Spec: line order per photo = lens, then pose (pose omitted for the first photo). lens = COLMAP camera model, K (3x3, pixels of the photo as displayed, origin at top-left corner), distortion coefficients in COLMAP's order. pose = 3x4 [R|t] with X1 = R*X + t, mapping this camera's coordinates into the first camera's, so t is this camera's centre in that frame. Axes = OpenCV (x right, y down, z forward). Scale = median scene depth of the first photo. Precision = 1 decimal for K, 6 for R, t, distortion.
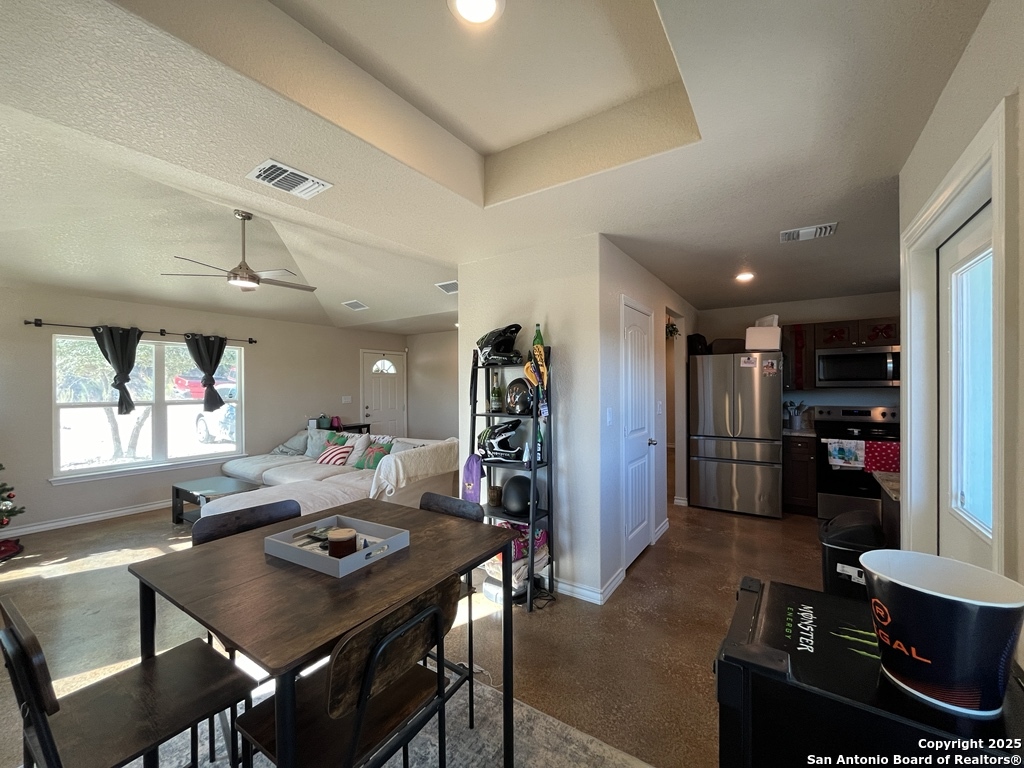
lens RADIAL K [[411.6, 0, 515.7], [0, 411.6, 385.1], [0, 0, 1]] dist [-0.004587, -0.000436]
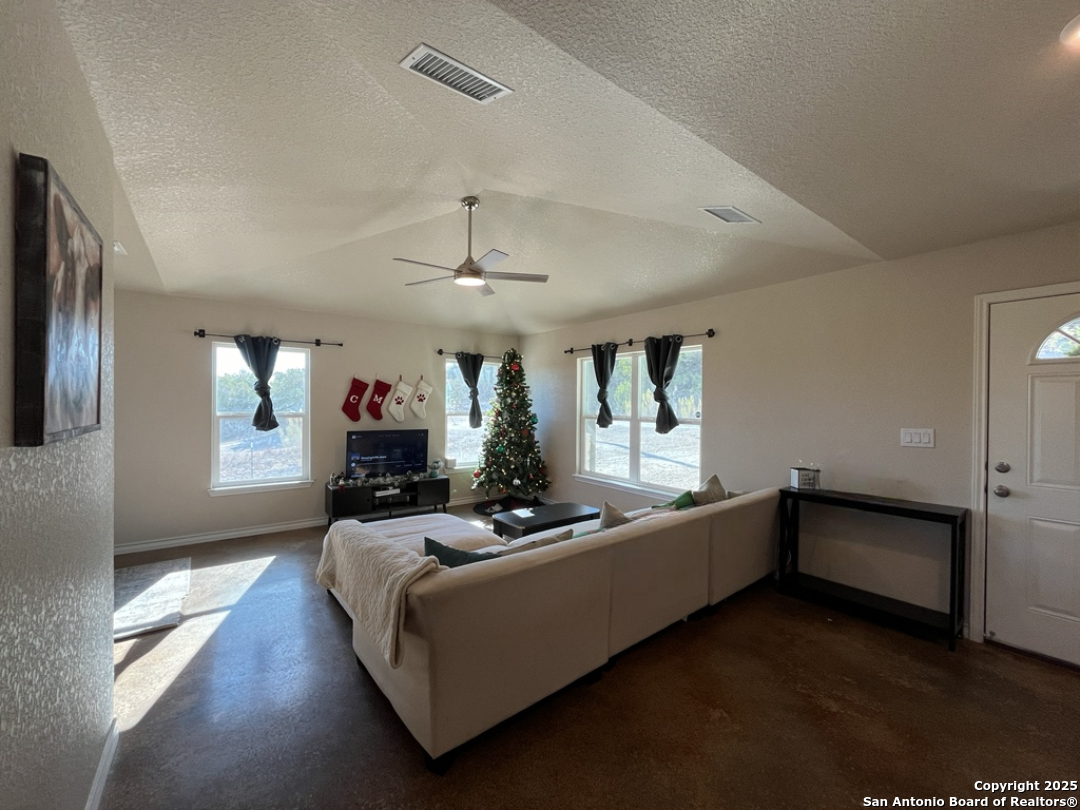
lens RADIAL K [[437.0, 0, 541.3], [0, 437.0, 406.4], [0, 0, 1]] dist [-0.002223, -0.000387]
pose [[-0.333522, 0.011890, -0.942667, 0.133518], [-0.005280, 0.999881, 0.014480, 0.002549], [0.942728, 0.009806, -0.333419, 1.172884]]
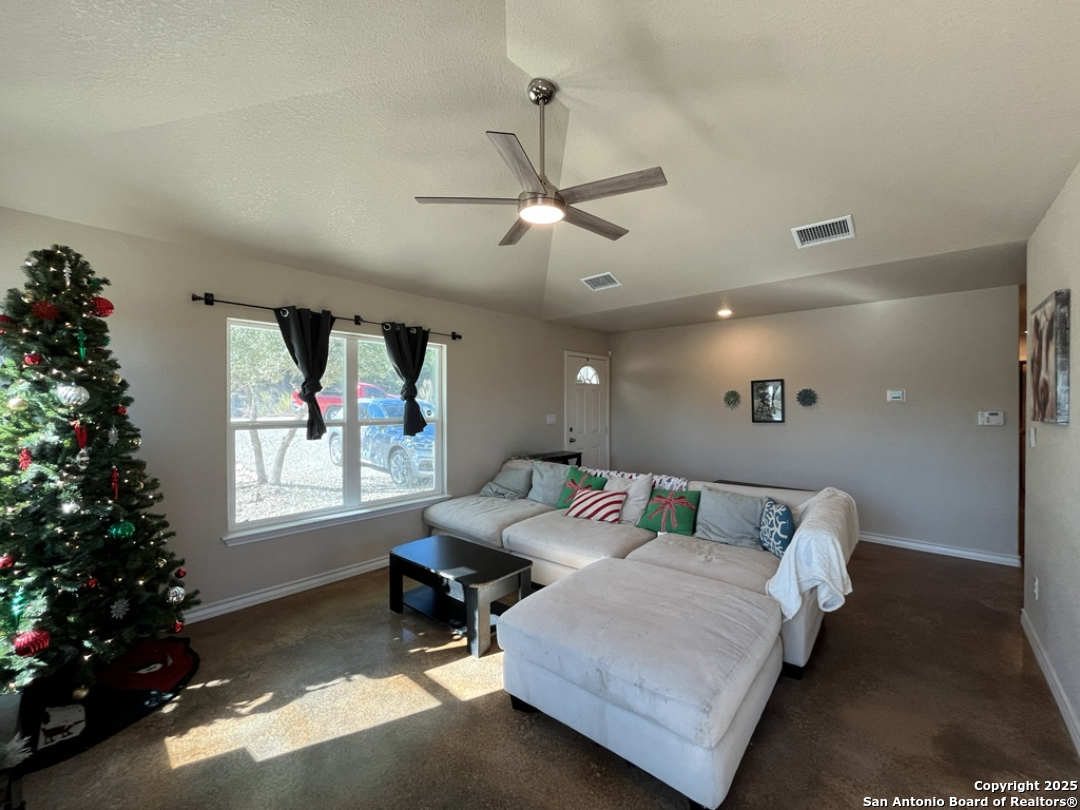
lens RADIAL K [[437.0, 0, 544.3], [0, 437.0, 407.1], [0, 0, 1]] dist [-0.002223, -0.000387]
pose [[0.990920, 0.007903, -0.134222, -0.465231], [-0.006528, 0.999922, 0.010680, 0.008010], [0.134295, -0.009706, 0.990894, 0.325489]]
